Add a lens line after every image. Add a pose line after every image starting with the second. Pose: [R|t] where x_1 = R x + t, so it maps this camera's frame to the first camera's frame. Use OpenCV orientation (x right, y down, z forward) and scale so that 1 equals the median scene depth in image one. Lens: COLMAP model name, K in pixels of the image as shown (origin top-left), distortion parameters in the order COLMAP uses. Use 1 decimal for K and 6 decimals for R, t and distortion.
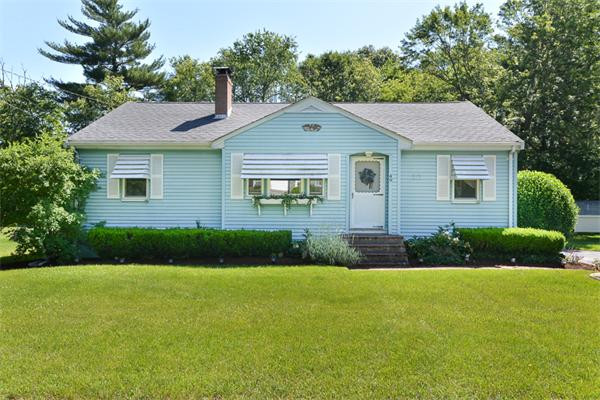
lens RADIAL K [[485.5, 0, 300.0], [0, 485.5, 200.0], [0, 0, 1]] dist [-0.001407, -0.000942]
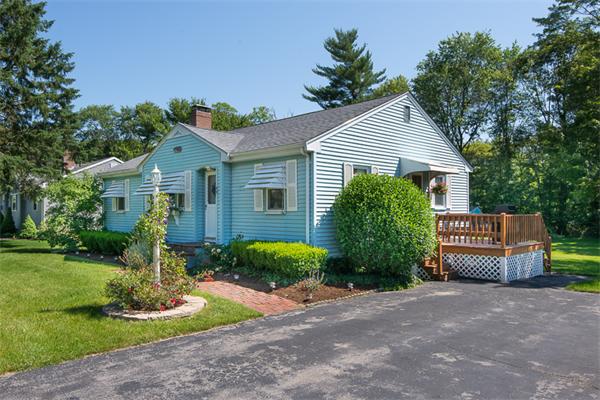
lens RADIAL K [[454.7, 0, 300.0], [0, 454.7, 200.0], [0, 0, 1]] dist [0.033365, 0.001899]
pose [[0.723752, -0.023952, -0.689645, 0.955819], [0.008598, 0.999633, -0.025696, 0.002789], [0.690007, 0.012668, 0.723692, 0.395944]]
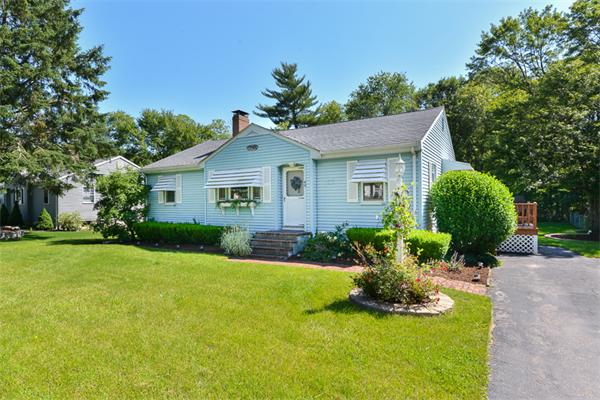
lens RADIAL K [[338.3, 0, 300.0], [0, 338.3, 200.0], [0, 0, 1]] dist [-0.005534, -0.001271]
pose [[0.866493, -0.017225, -0.498891, 0.563693], [0.016710, 0.999845, -0.005498, -0.001553], [0.498909, -0.003572, 0.866647, 0.268041]]
